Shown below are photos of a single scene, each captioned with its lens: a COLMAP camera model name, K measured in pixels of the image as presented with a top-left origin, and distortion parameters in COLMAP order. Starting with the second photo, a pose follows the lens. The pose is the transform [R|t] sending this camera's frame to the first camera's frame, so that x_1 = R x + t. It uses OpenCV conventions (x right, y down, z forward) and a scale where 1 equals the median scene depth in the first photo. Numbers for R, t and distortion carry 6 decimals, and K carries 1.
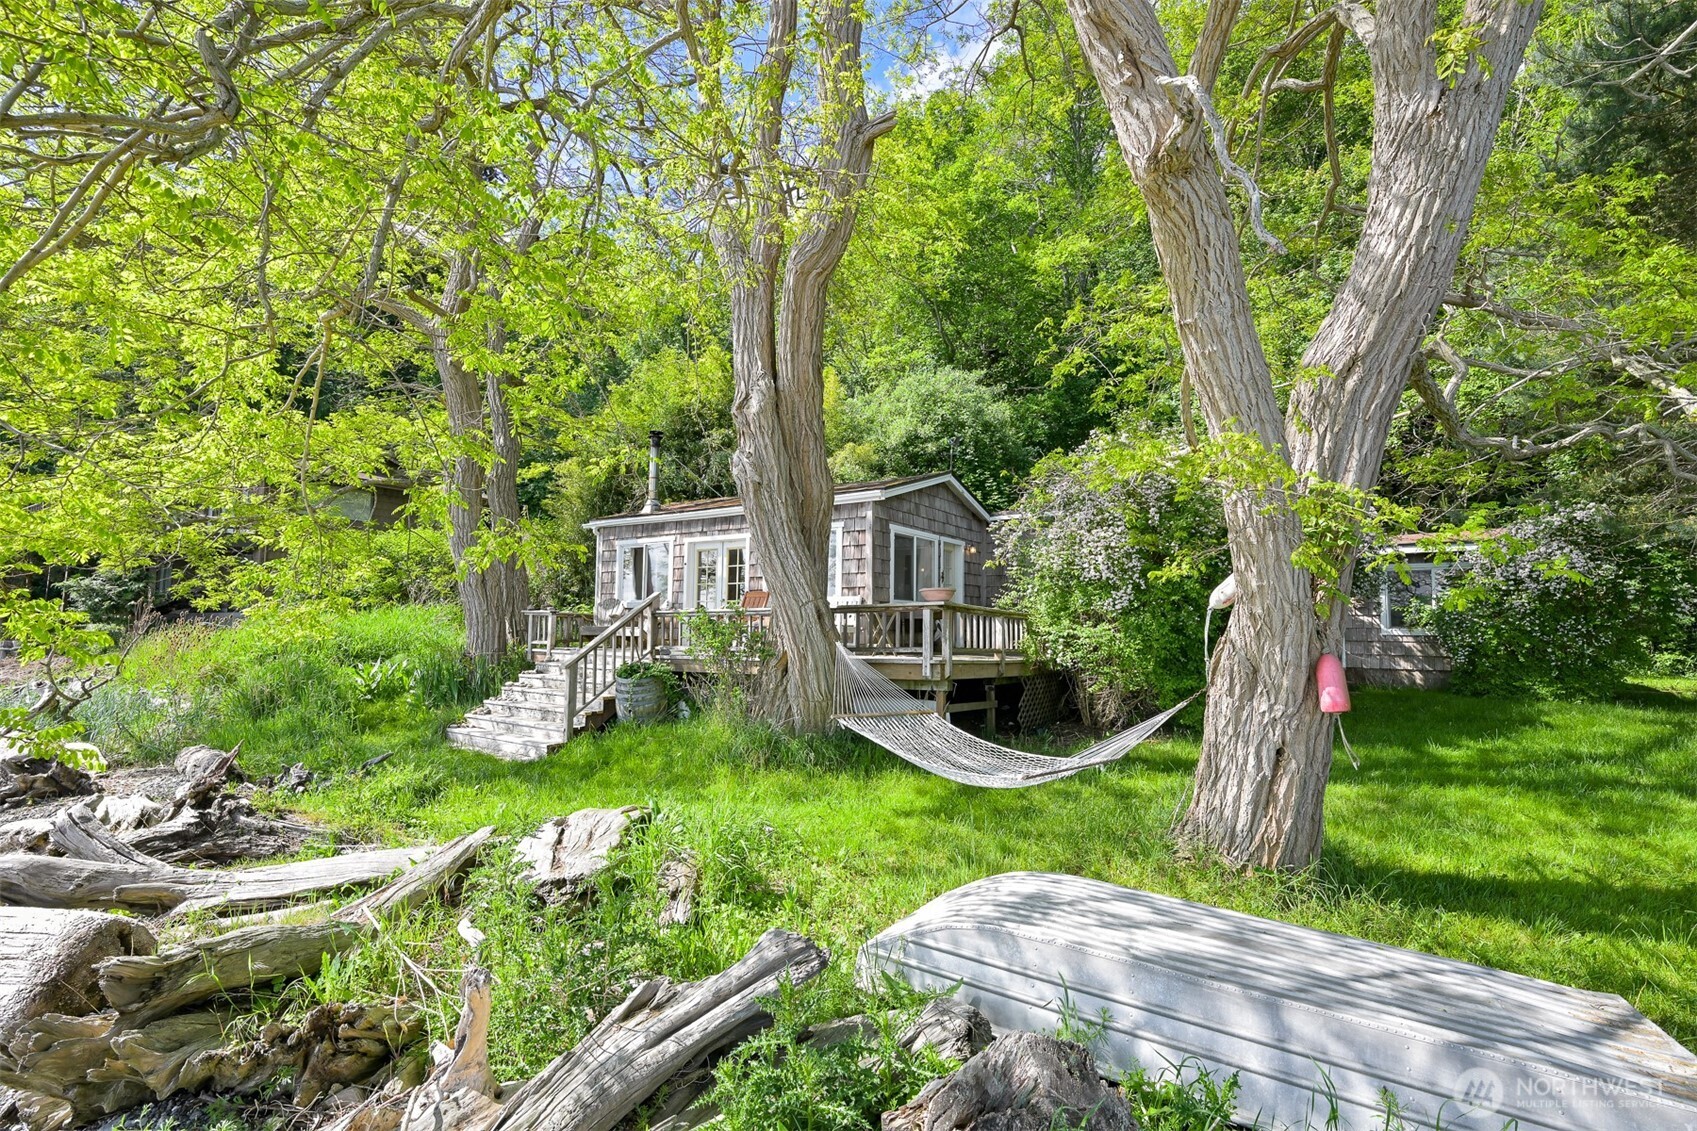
lens RADIAL K [[753.1, 0, 848.5], [0, 753.1, 565.5], [0, 0, 1]] dist [0.001827, 0.000166]
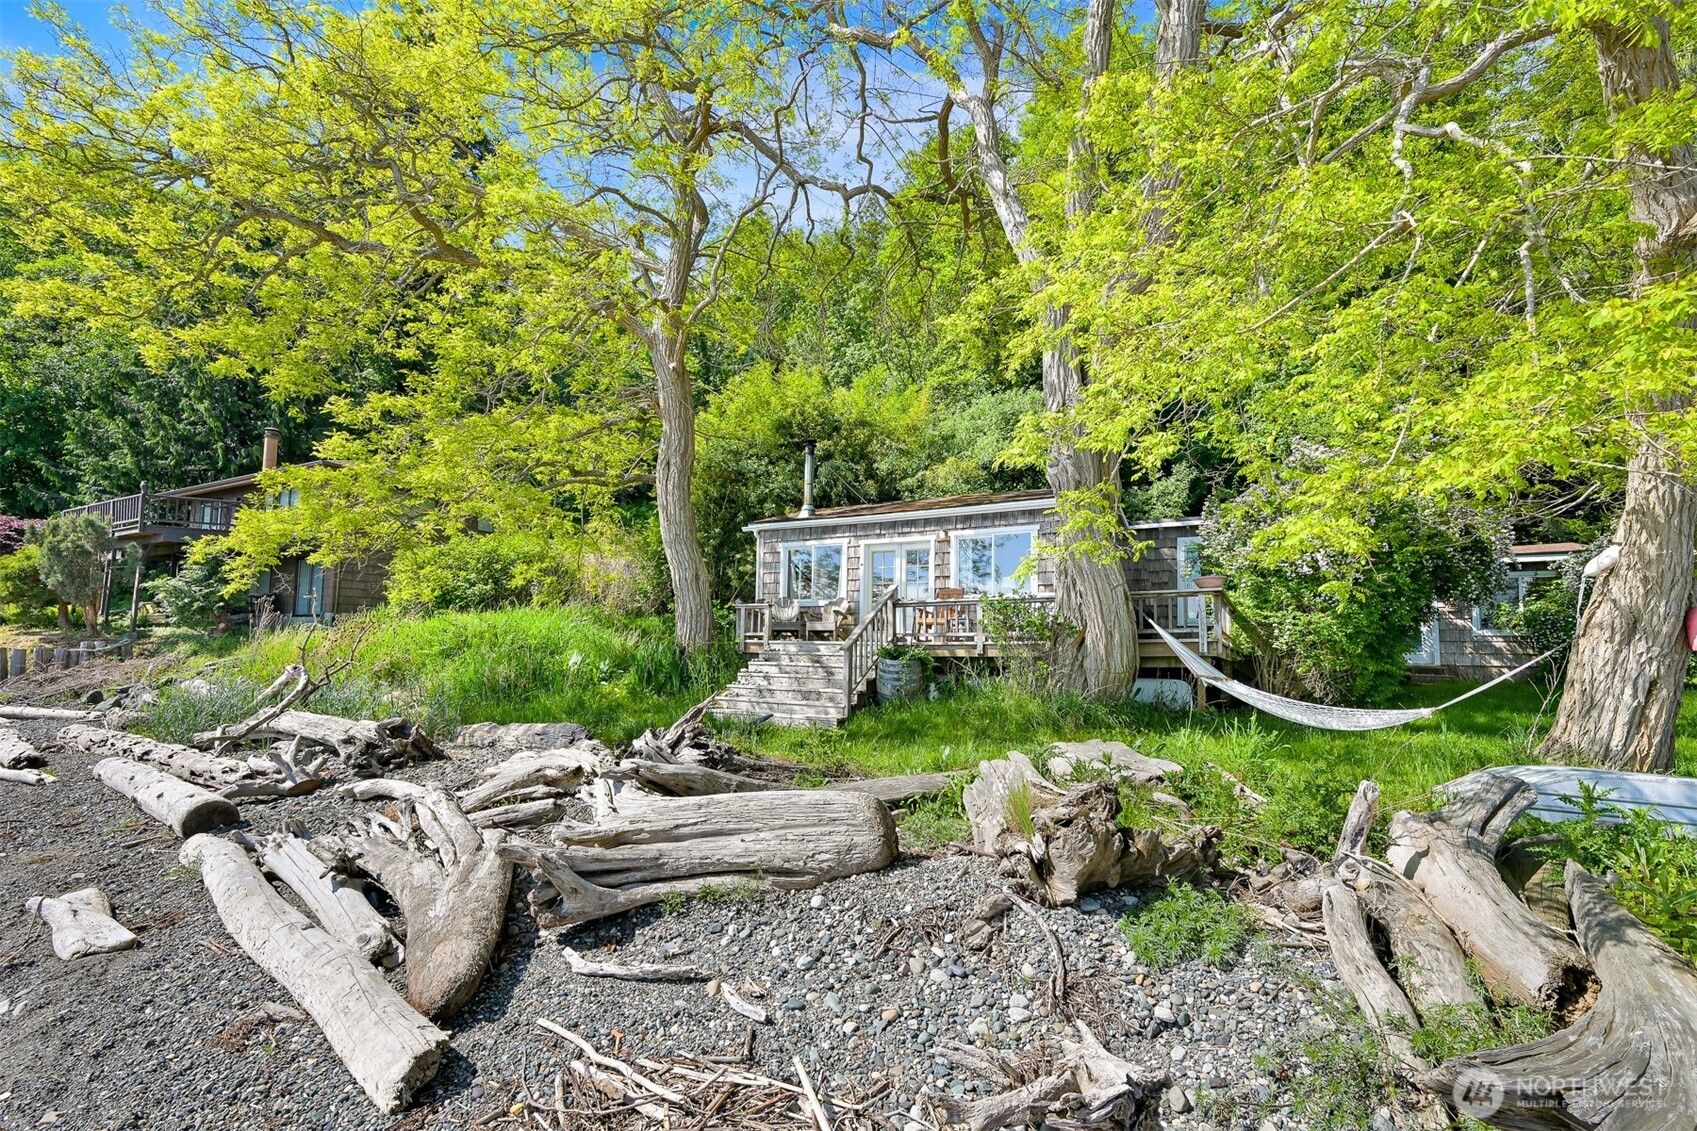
lens RADIAL K [[769.7, 0, 844.2], [0, 769.7, 591.3], [0, 0, 1]] dist [-0.001097, -0.000160]
pose [[0.997685, 0.010001, 0.067264, -0.442450], [-0.010190, 0.999945, 0.002465, 0.046793], [-0.067235, -0.003144, 0.997732, -0.115325]]
